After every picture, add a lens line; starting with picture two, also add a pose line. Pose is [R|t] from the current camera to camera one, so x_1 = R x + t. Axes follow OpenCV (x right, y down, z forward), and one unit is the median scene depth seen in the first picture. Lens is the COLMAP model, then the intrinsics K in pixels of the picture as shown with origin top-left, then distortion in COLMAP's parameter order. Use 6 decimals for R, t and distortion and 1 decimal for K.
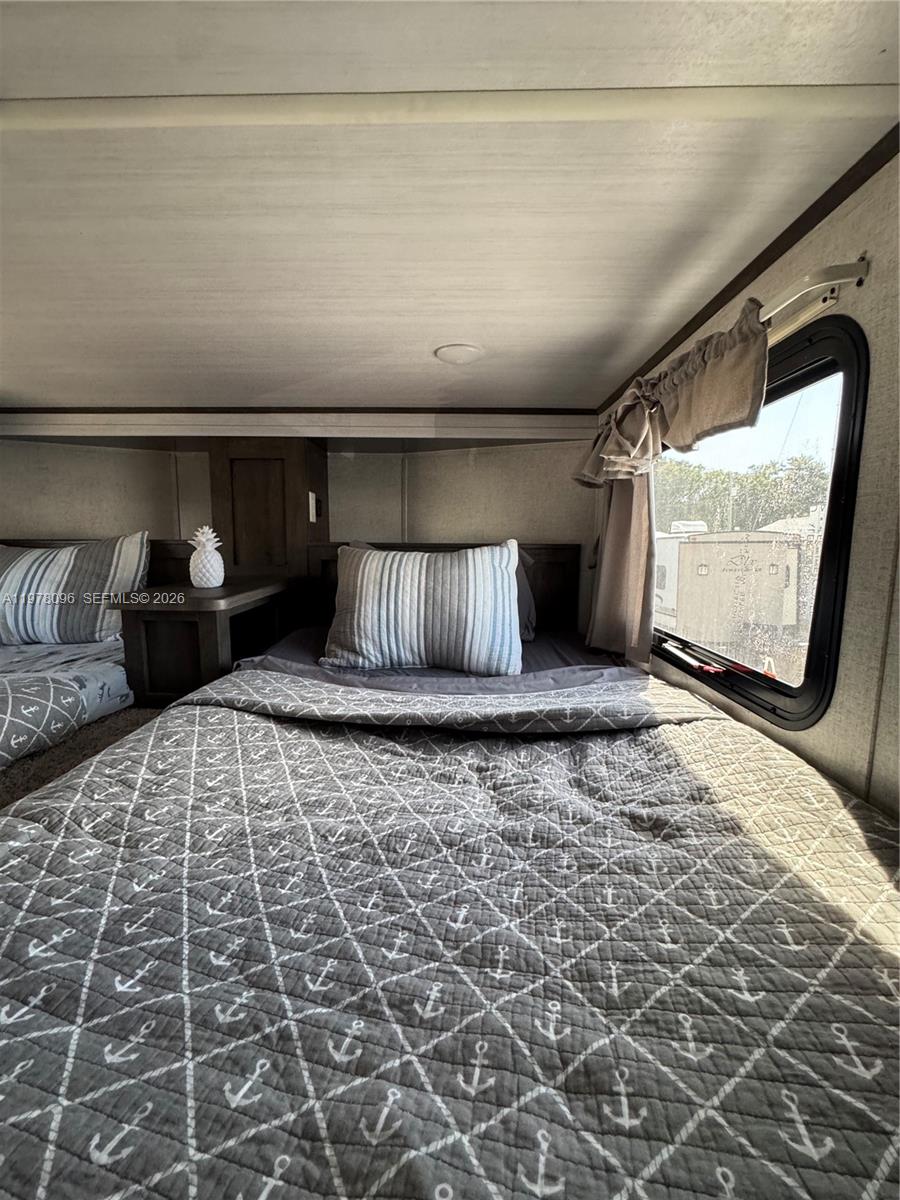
lens RADIAL K [[482.3, 0, 451.1], [0, 482.3, 600.2], [0, 0, 1]] dist [-0.004397, 0.000824]
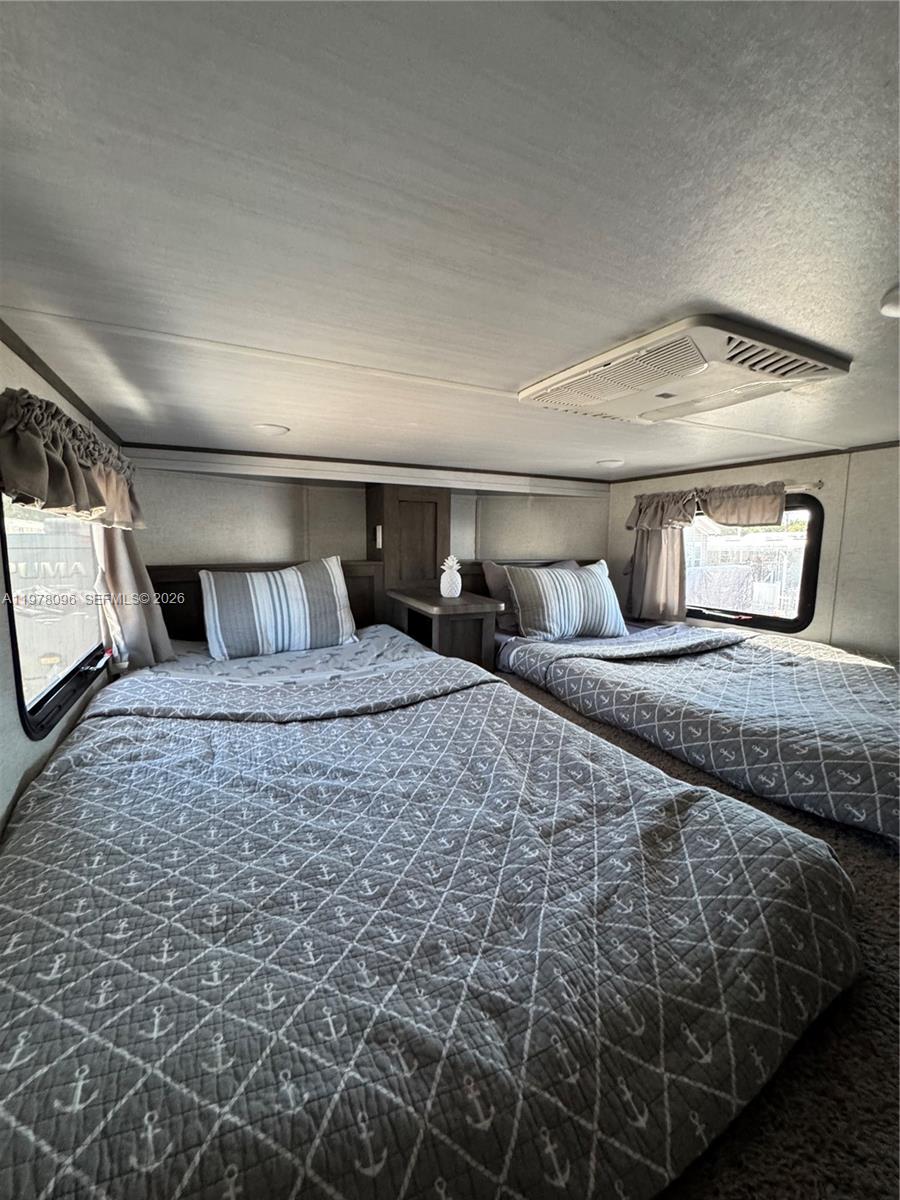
lens RADIAL K [[482.3, 0, 450.6], [0, 482.3, 601.1], [0, 0, 1]] dist [-0.004397, 0.000824]
pose [[0.891051, -0.057331, 0.450269, -2.317631], [0.054009, 0.998335, 0.020233, -0.086769], [-0.450679, 0.006290, 0.892664, -0.616264]]
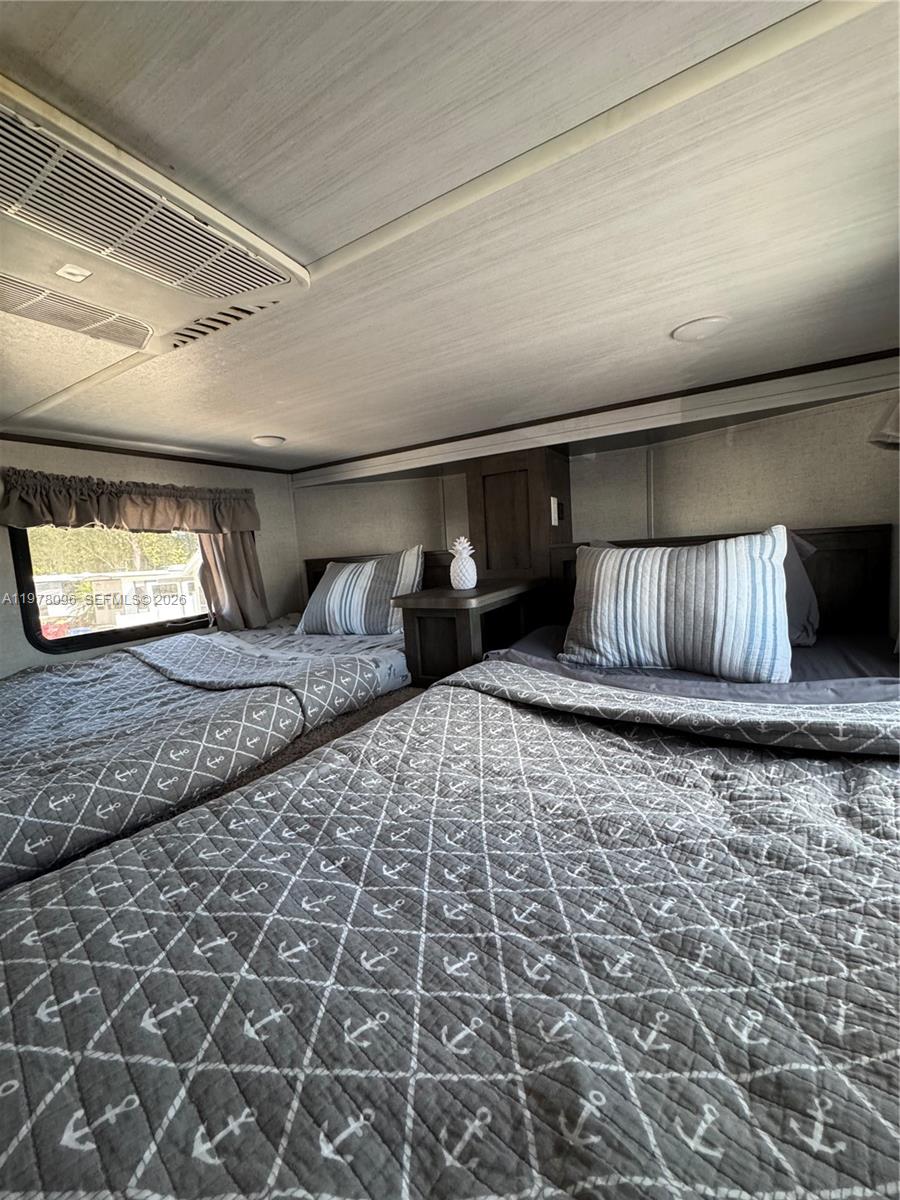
lens RADIAL K [[482.3, 0, 448.6], [0, 482.3, 600.8], [0, 0, 1]] dist [-0.004397, 0.000824]
pose [[0.866252, -0.009575, -0.499515, 0.089905], [0.007288, 0.999952, -0.006529, 0.018076], [0.499553, 0.002015, 0.866281, -0.060035]]
